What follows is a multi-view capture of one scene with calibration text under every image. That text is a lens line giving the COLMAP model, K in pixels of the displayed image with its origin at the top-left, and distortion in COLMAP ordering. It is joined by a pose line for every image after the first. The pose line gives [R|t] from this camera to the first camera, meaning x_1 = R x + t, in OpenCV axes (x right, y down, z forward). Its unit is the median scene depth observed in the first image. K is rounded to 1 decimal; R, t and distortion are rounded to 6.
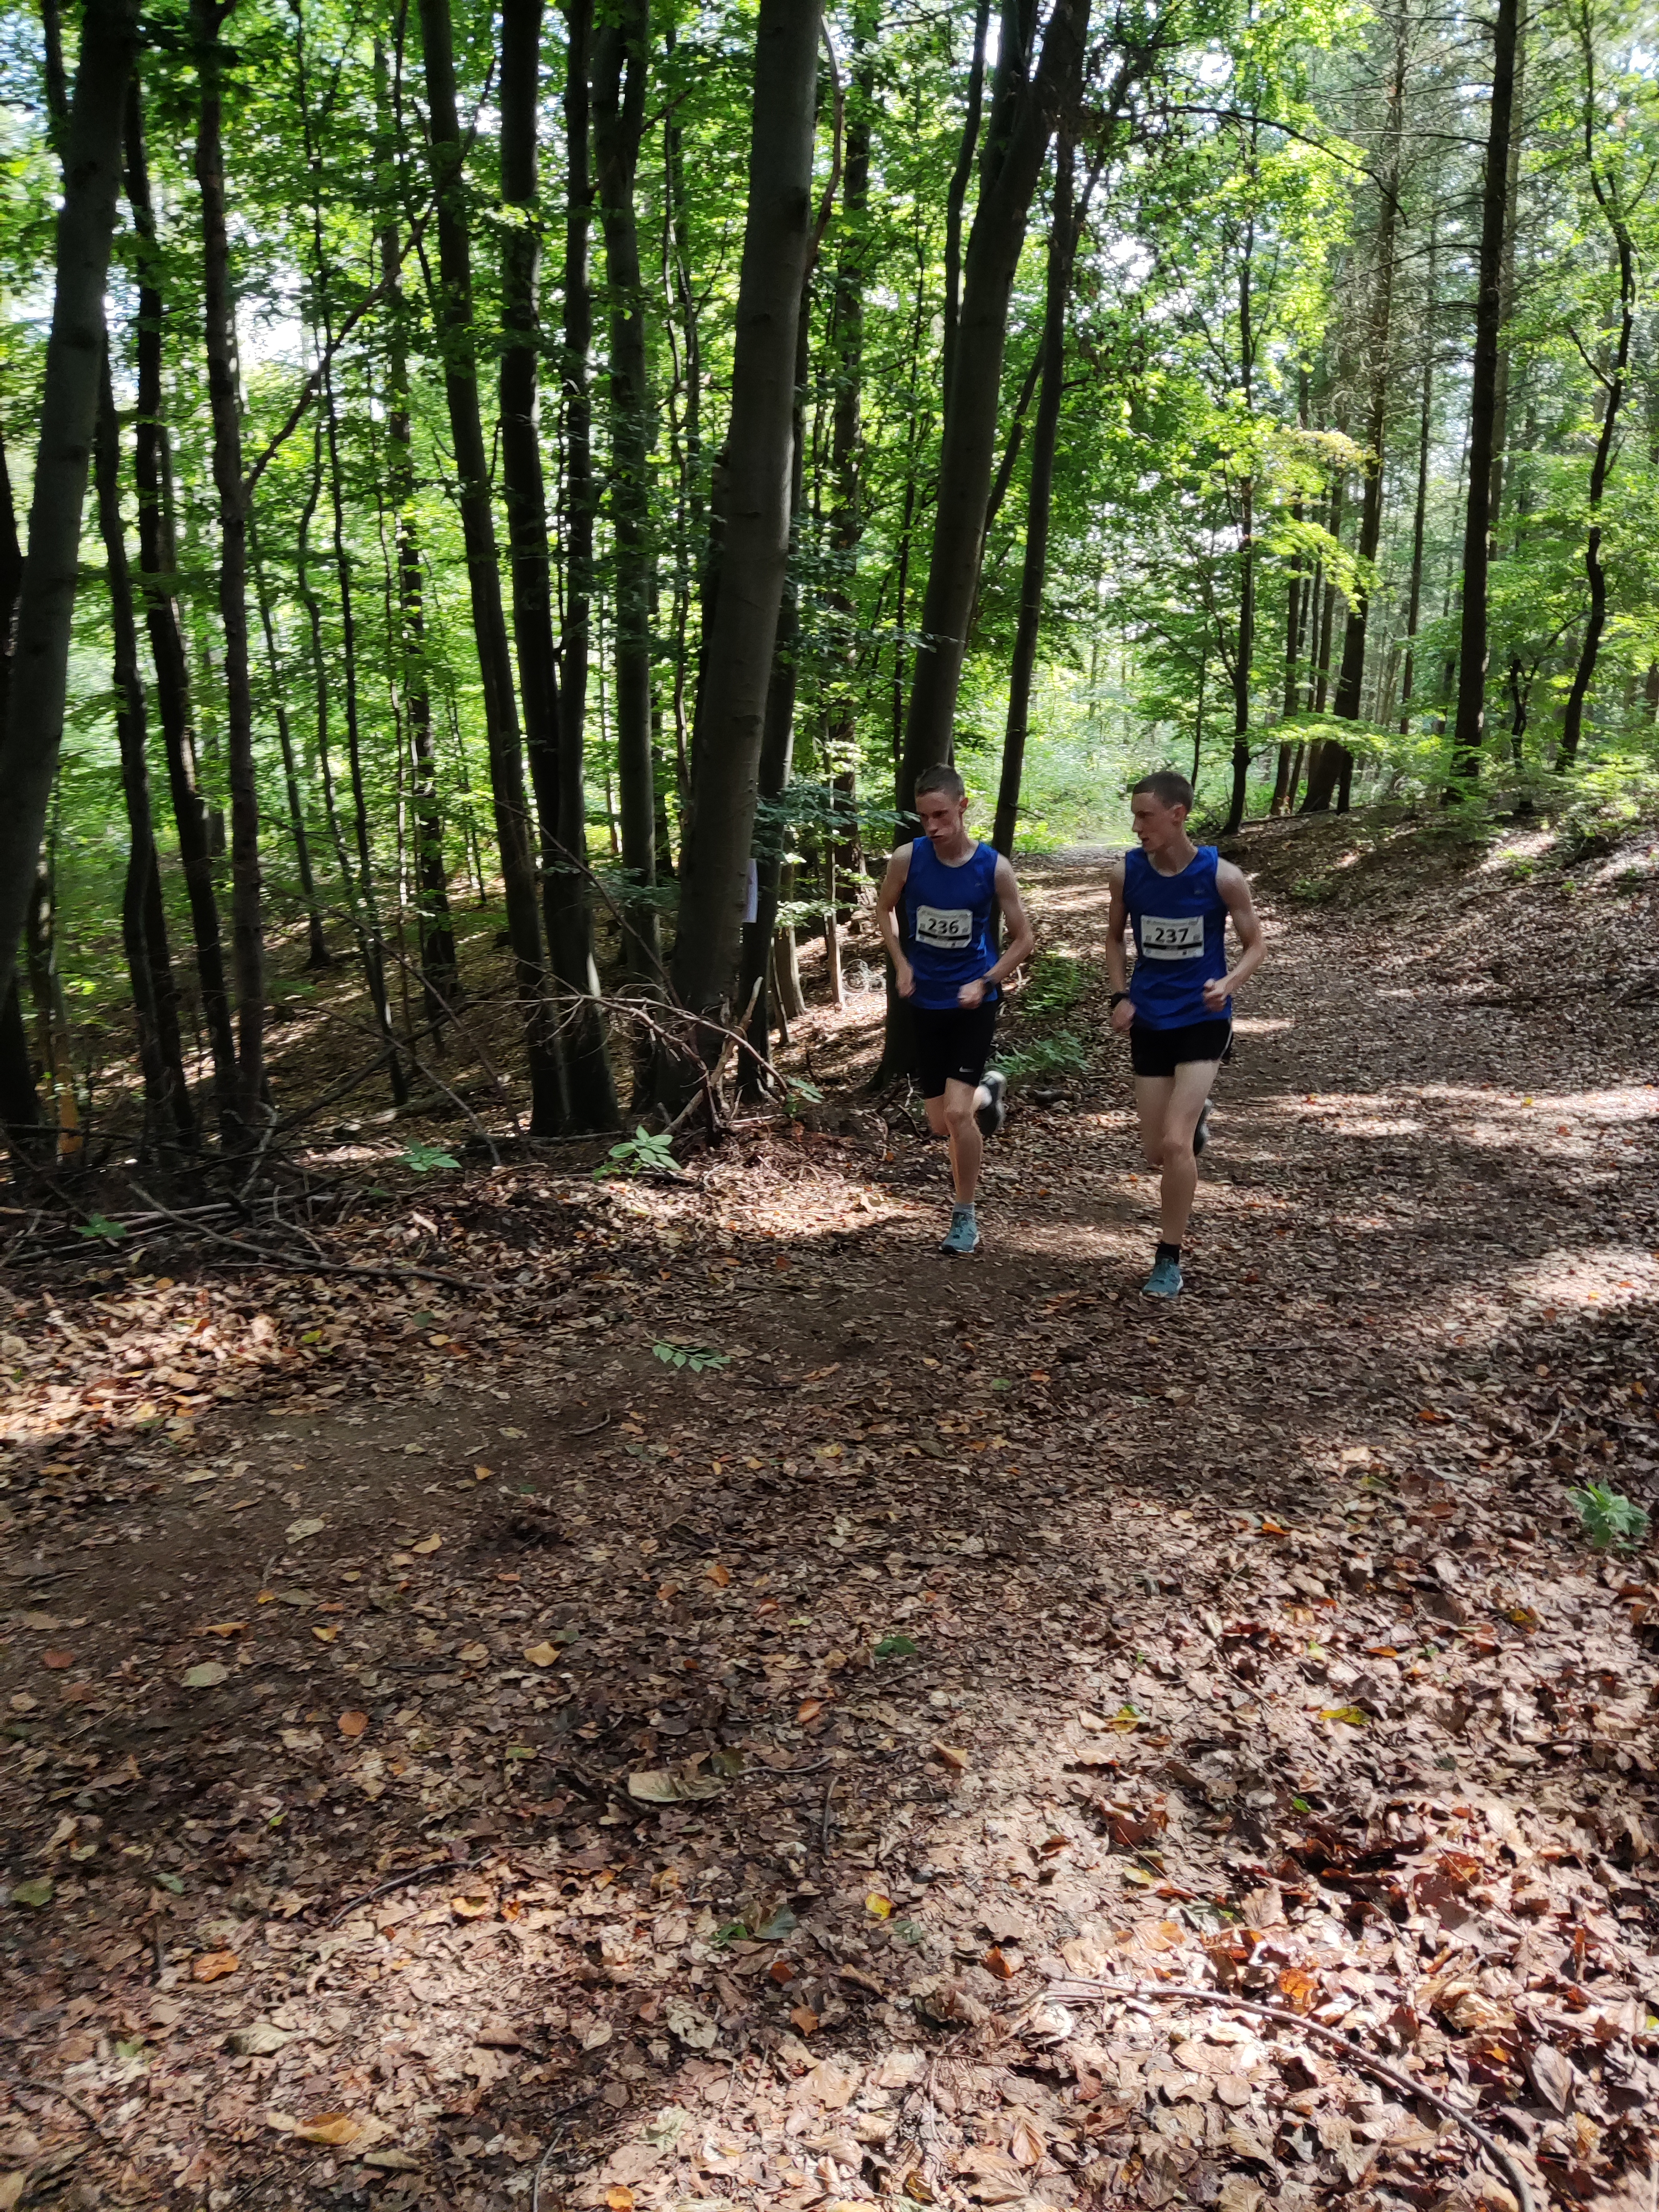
lens RADIAL K [[1687.3, 0, 827.5], [0, 1687.3, 1107.9], [0, 0, 1]] dist [0.118788, -0.170841]
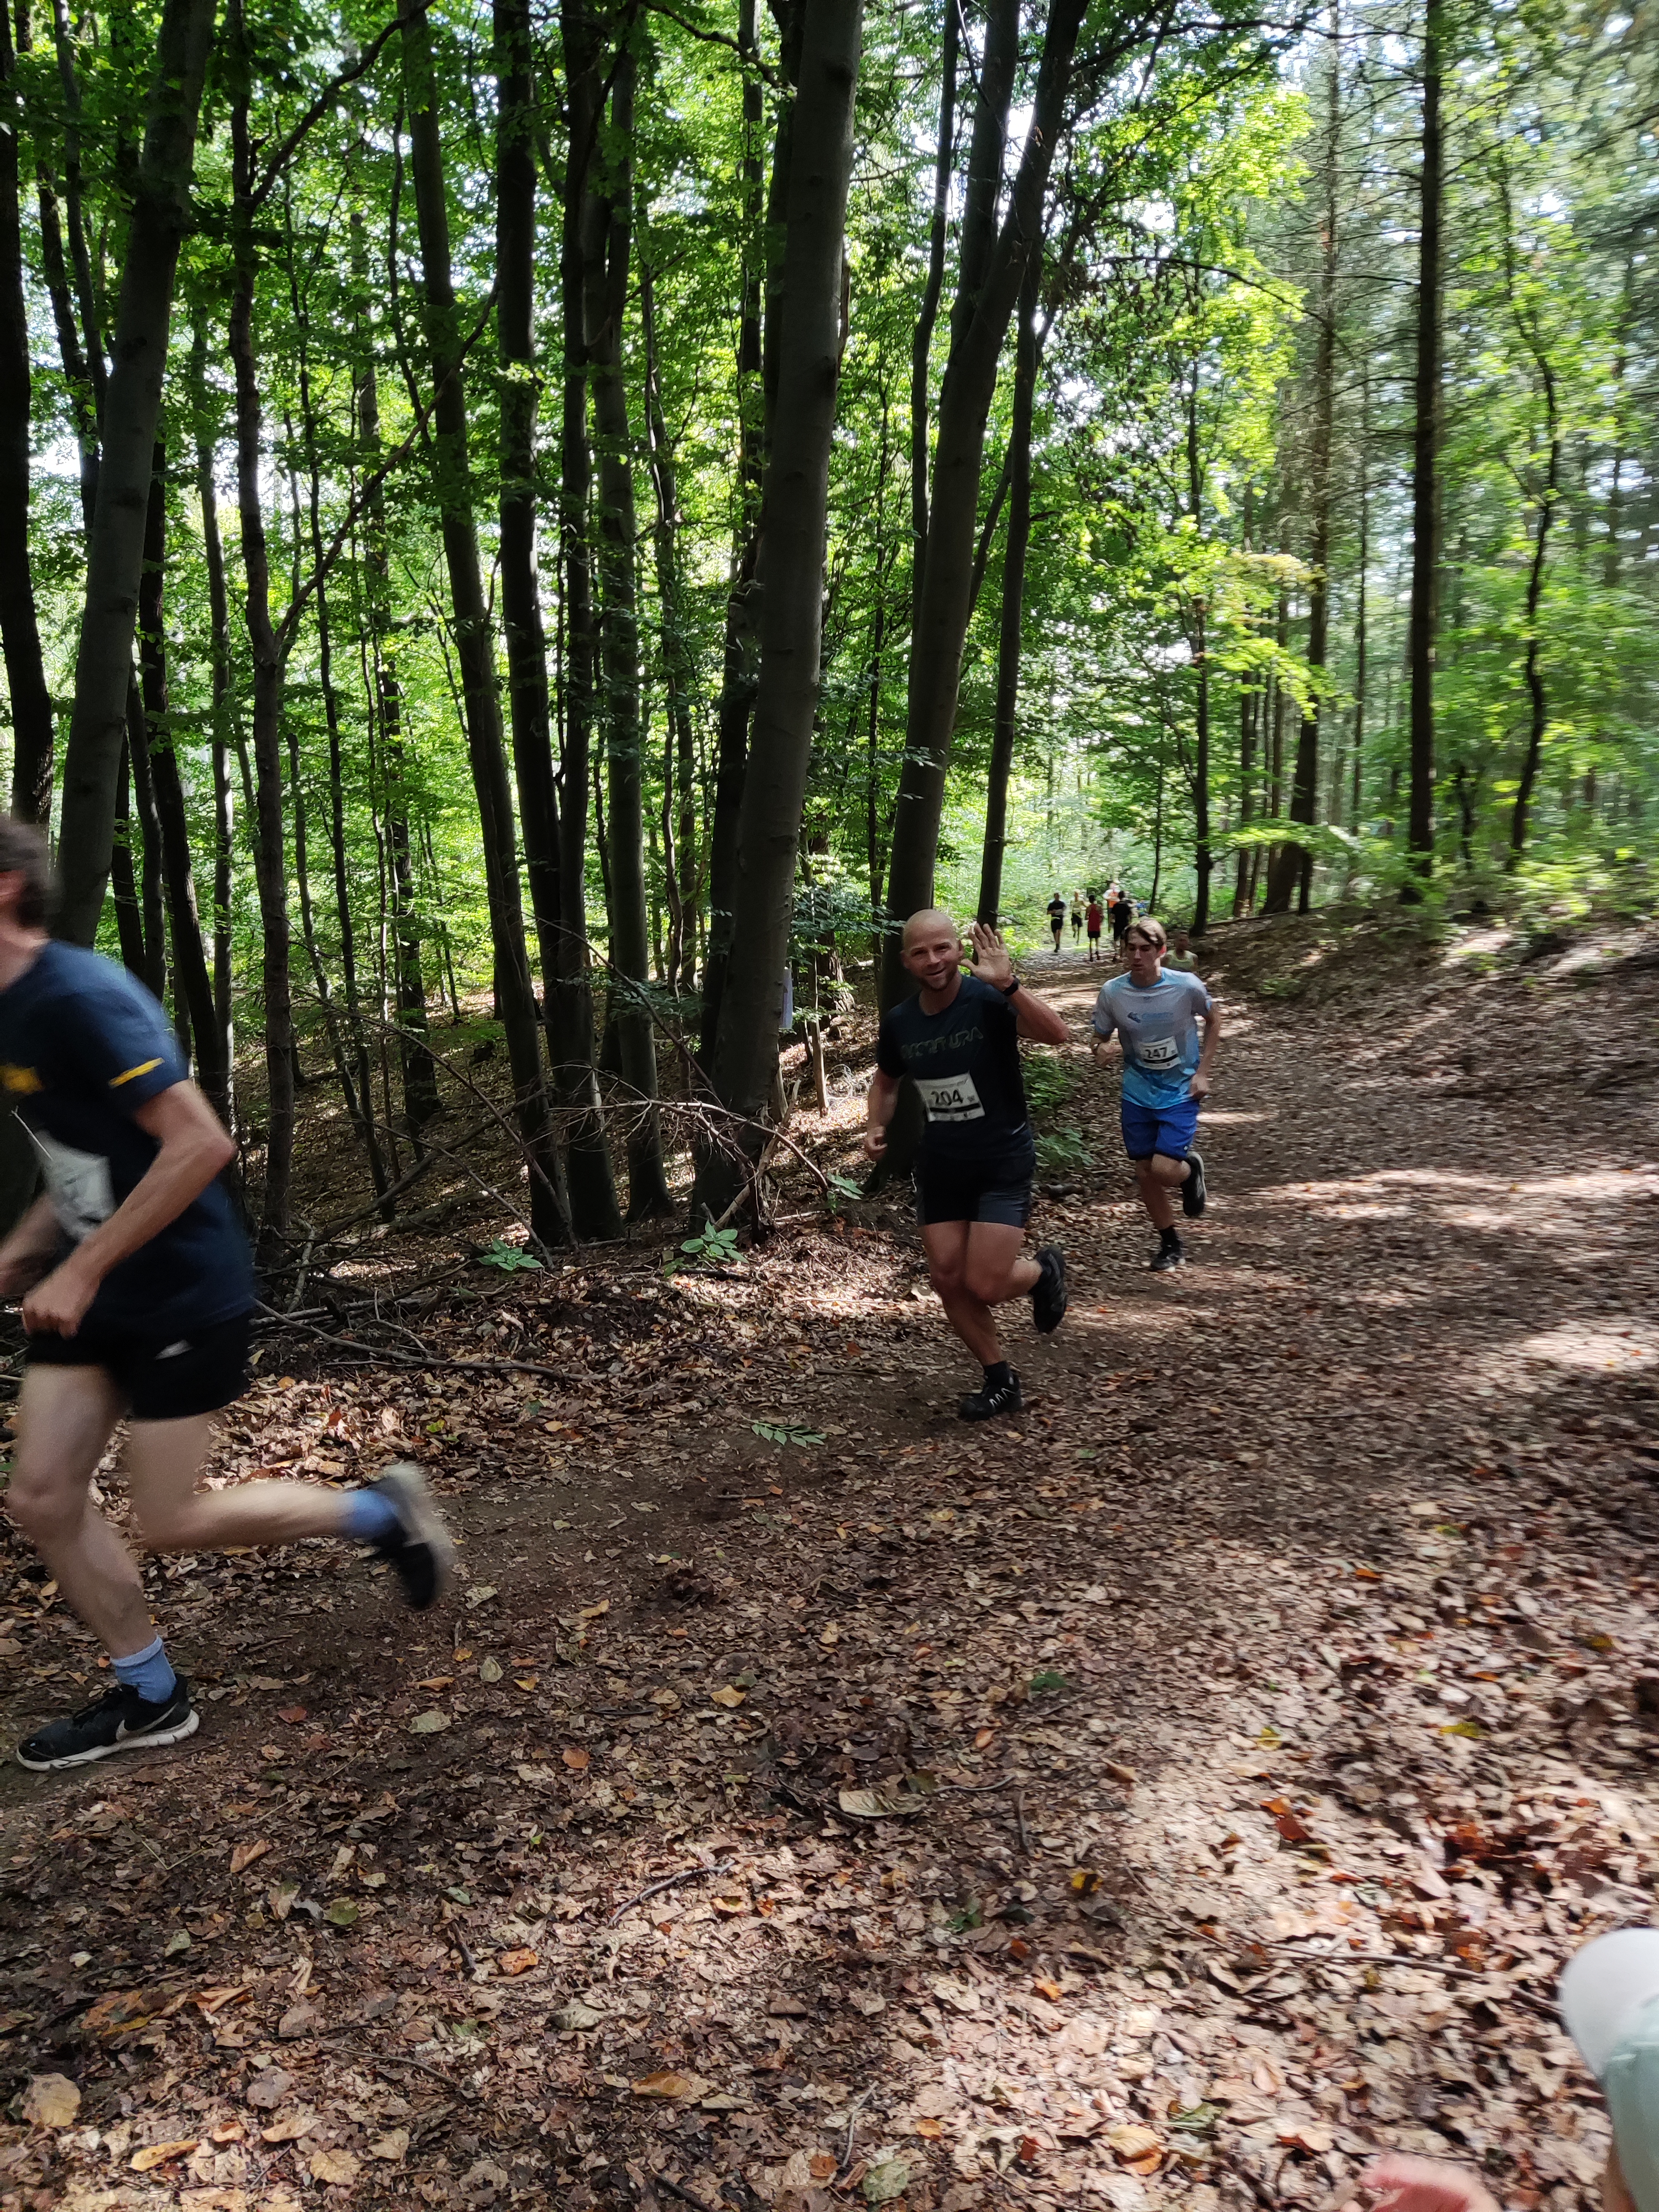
lens RADIAL K [[1687.3, 0, 845.5], [0, 1687.3, 1103.5], [0, 0, 1]] dist [0.118788, -0.170841]
pose [[0.999251, -0.022680, 0.031338, -0.100840], [0.024678, 0.997585, -0.064918, 0.012603], [-0.029790, 0.065643, 0.997398, -0.096413]]
